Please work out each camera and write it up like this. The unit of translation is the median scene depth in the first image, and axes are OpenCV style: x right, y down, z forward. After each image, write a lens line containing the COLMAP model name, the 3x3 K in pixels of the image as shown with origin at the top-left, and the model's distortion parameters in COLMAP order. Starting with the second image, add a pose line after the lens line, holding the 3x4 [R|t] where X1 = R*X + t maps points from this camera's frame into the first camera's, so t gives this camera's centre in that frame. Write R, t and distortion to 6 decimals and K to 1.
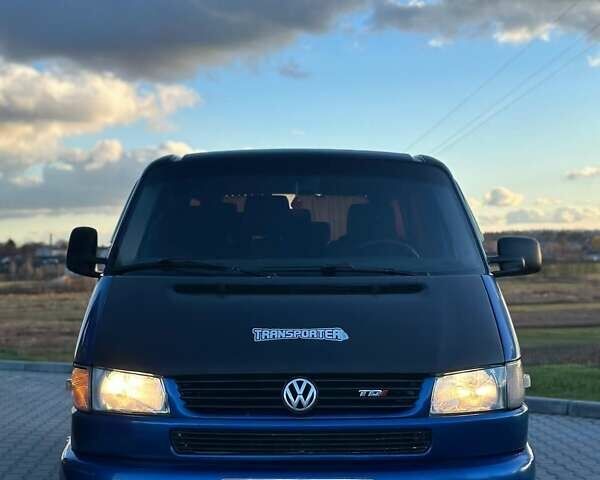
lens RADIAL K [[1115.6, 0, 302.5], [0, 1115.6, 249.8], [0, 0, 1]] dist [0.150833, 0.063500]
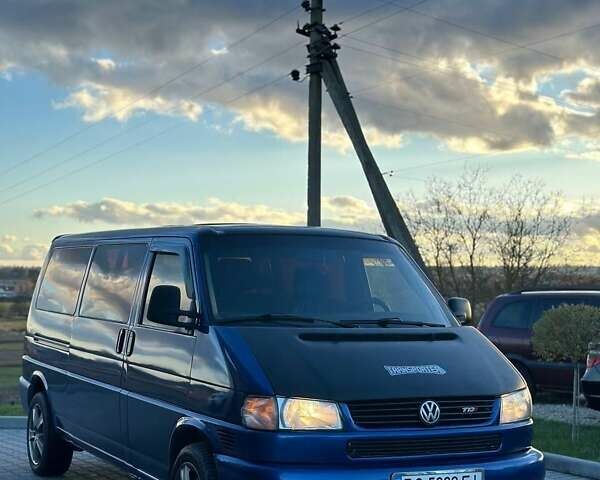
lens RADIAL K [[1117.0, 0, 300.2], [0, 1117.0, 262.1], [0, 0, 1]] dist [0.178307, -0.046857]
pose [[0.891569, 0.027902, 0.452024, -0.778206], [-0.017989, 0.999494, -0.026216, -0.020443], [-0.452527, 0.015242, 0.891620, -0.198711]]
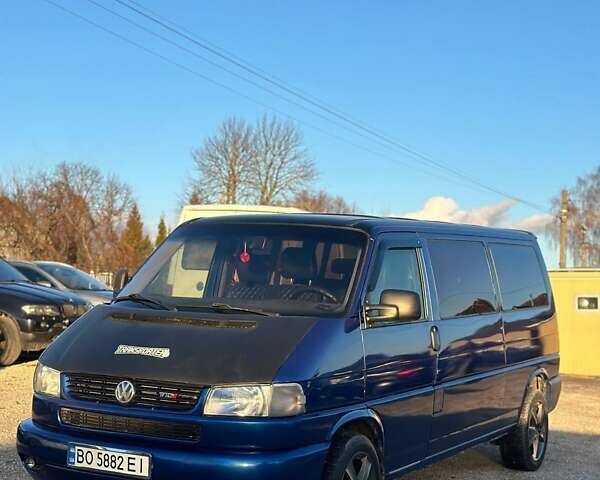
lens RADIAL K [[1134.8, 0, 311.0], [0, 1134.8, 240.2], [0, 0, 1]] dist [0.147403, -0.343583]
pose [[0.869062, 0.026059, -0.494017, 0.913974], [-0.040094, 0.999037, -0.017835, -0.050310], [0.493076, 0.035307, 0.869269, -0.179919]]
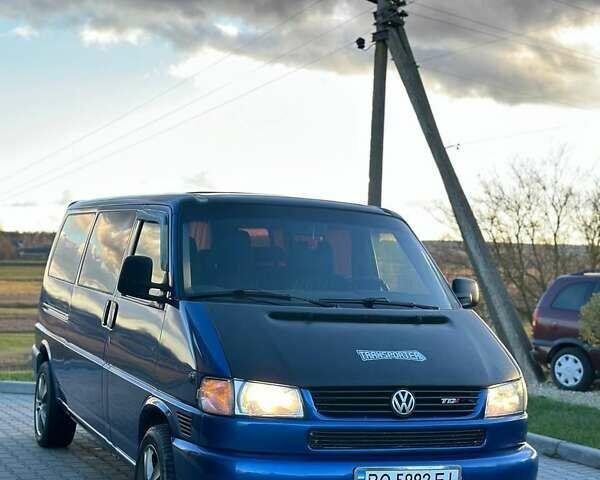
lens RADIAL K [[1115.6, 0, 302.5], [0, 1115.6, 249.8], [0, 0, 1]] dist [0.150833, 0.063500]
pose [[0.924825, 0.047837, 0.377374, -0.595107], [-0.047649, 0.998816, -0.009841, -0.028913], [-0.377398, -0.008880, 0.926009, -0.160825]]
